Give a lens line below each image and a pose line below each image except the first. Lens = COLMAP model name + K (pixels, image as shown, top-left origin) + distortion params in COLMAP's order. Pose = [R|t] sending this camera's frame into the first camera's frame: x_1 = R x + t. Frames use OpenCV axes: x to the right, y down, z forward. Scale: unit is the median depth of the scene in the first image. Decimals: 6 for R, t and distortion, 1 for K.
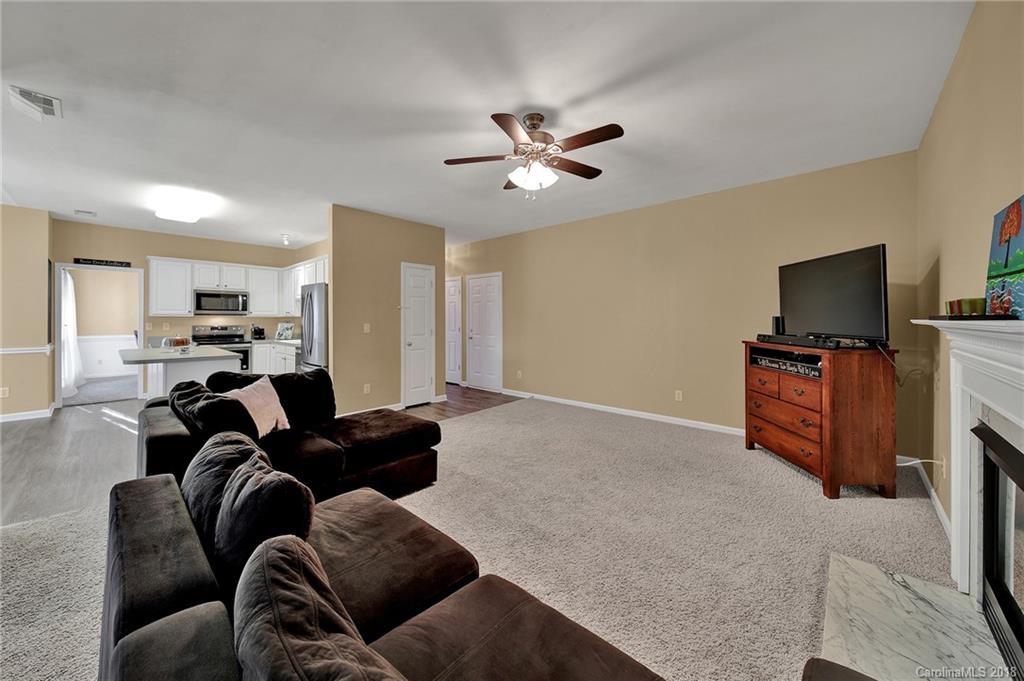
lens RADIAL K [[372.2, 0, 500.1], [0, 372.2, 319.3], [0, 0, 1]] dist [0.000571, 0.000096]
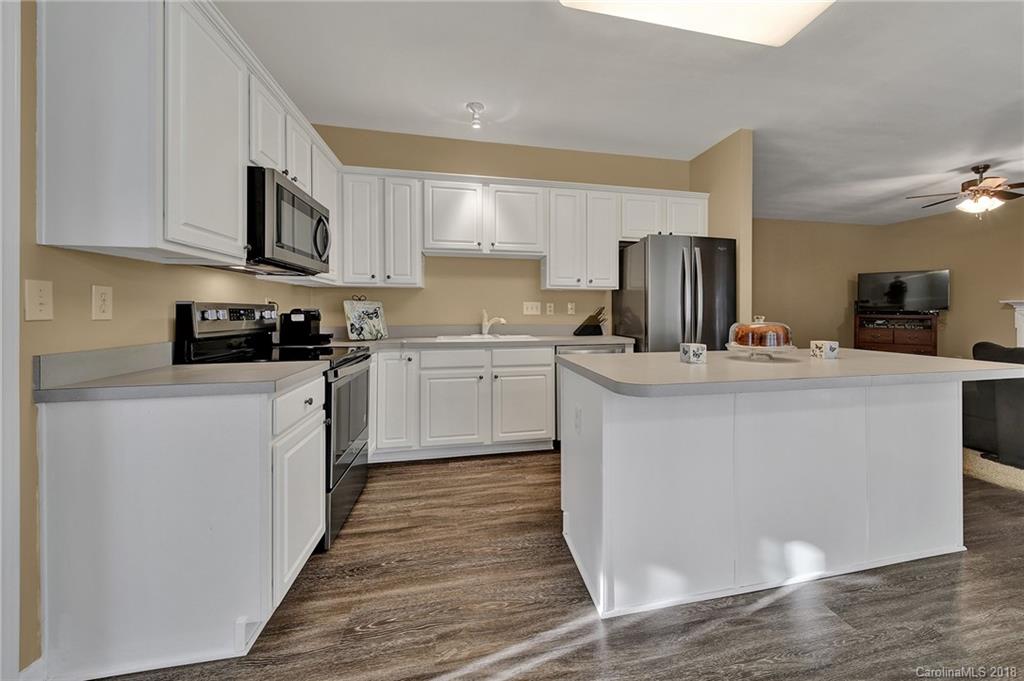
lens RADIAL K [[387.3, 0, 547.7], [0, 387.3, 310.8], [0, 0, 1]] dist [-0.001755, -0.000151]
pose [[0.548749, 0.002385, 0.835984, -0.916486], [-0.001520, 0.999997, -0.001855, 0.023704], [-0.835986, -0.000253, 0.548751, 0.654730]]
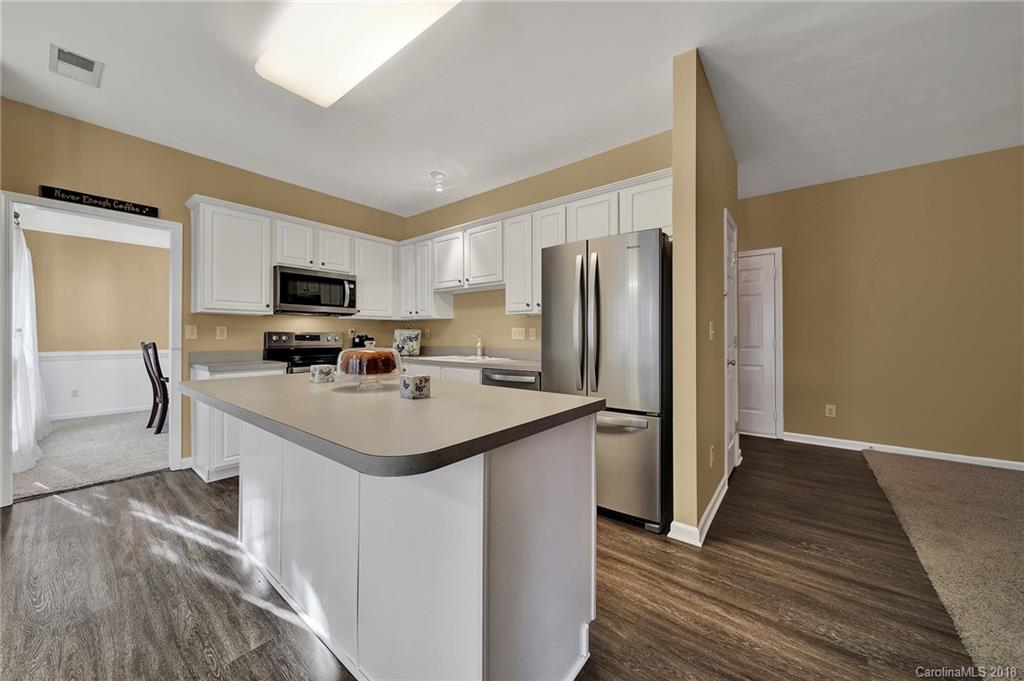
lens RADIAL K [[363.9, 0, 512.1], [0, 363.9, 335.4], [0, 0, 1]] dist [-0.000752, -0.000150]
pose [[0.996193, 0.000995, 0.087164, -0.504556], [-0.000842, 0.999998, -0.001795, 0.023093], [-0.087166, 0.001715, 0.996192, 0.419291]]
